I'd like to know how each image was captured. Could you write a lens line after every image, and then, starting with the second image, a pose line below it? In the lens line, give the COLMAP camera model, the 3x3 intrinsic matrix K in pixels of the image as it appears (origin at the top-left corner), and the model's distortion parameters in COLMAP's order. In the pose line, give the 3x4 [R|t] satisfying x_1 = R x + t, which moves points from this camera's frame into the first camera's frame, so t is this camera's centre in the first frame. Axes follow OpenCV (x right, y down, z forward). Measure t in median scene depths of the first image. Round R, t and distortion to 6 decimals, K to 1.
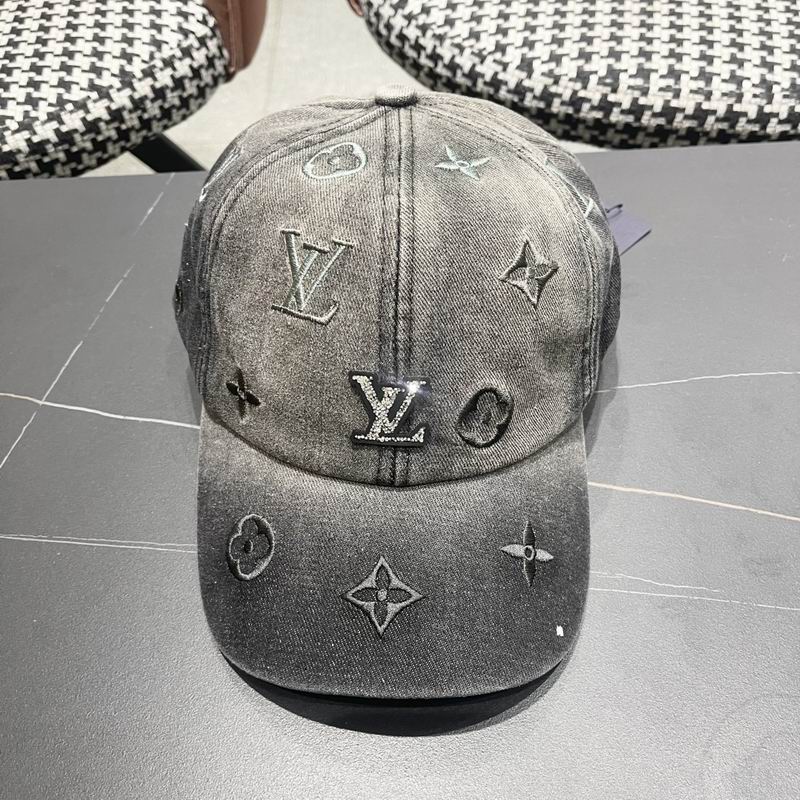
lens RADIAL K [[854.3, 0, 404.0], [0, 854.3, 405.8], [0, 0, 1]] dist [0.021432, 0.000000]
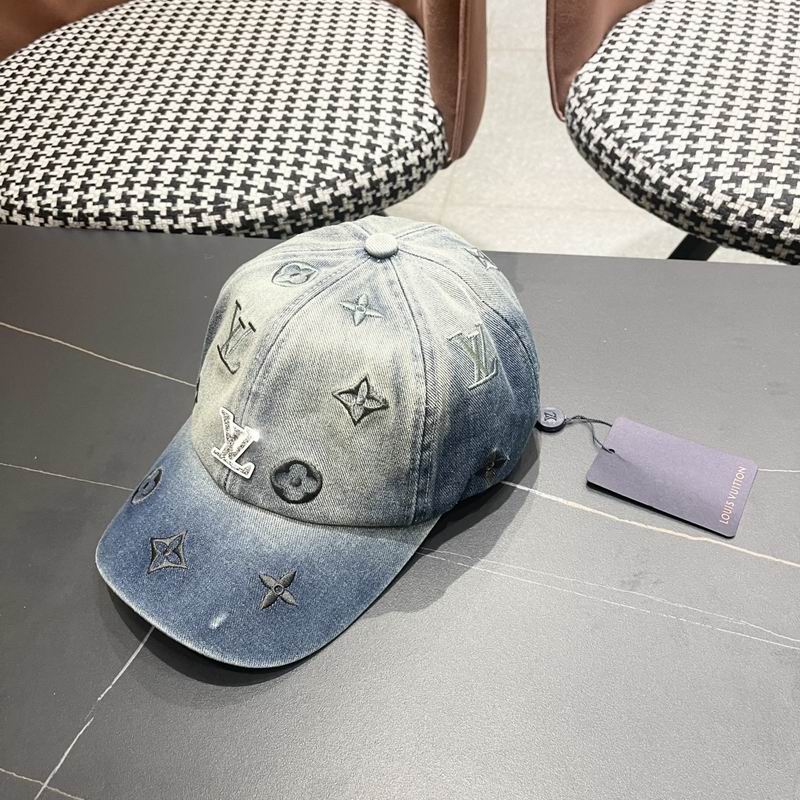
lens RADIAL K [[854.3, 0, 394.1], [0, 854.3, 398.8], [0, 0, 1]] dist [0.021432, 0.000000]
pose [[0.978336, 0.128976, -0.161937, -0.047391], [-0.138919, 0.988958, -0.051609, 0.009312], [0.153493, 0.072987, 0.985451, -0.183012]]
